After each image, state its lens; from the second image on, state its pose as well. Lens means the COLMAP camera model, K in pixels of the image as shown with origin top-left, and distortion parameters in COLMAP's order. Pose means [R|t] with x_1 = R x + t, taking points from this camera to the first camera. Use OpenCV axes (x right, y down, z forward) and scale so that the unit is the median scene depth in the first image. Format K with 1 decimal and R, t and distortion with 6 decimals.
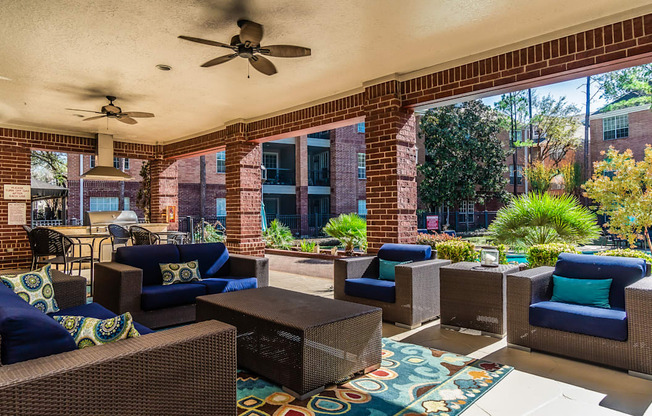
lens RADIAL K [[400.2, 0, 326.0], [0, 400.2, 208.0], [0, 0, 1]] dist [0.000825, -0.000089]
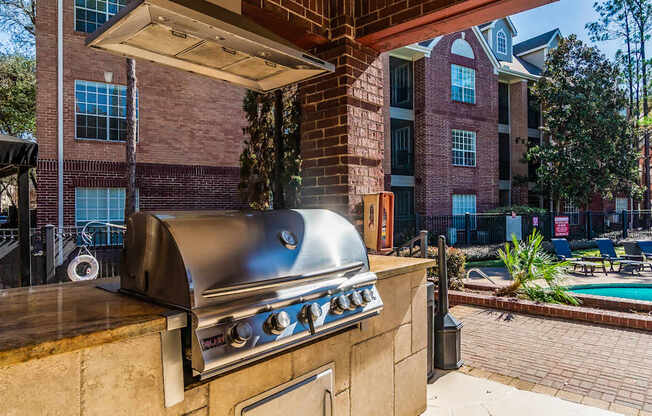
lens RADIAL K [[415.4, 0, 326.0], [0, 415.4, 208.0], [0, 0, 1]] dist [0.000876, 0.000303]
pose [[0.999427, -0.001046, 0.033845, -0.256749], [0.000978, 0.999997, 0.002017, 0.002811], [-0.033847, -0.001983, 0.999425, 0.398921]]
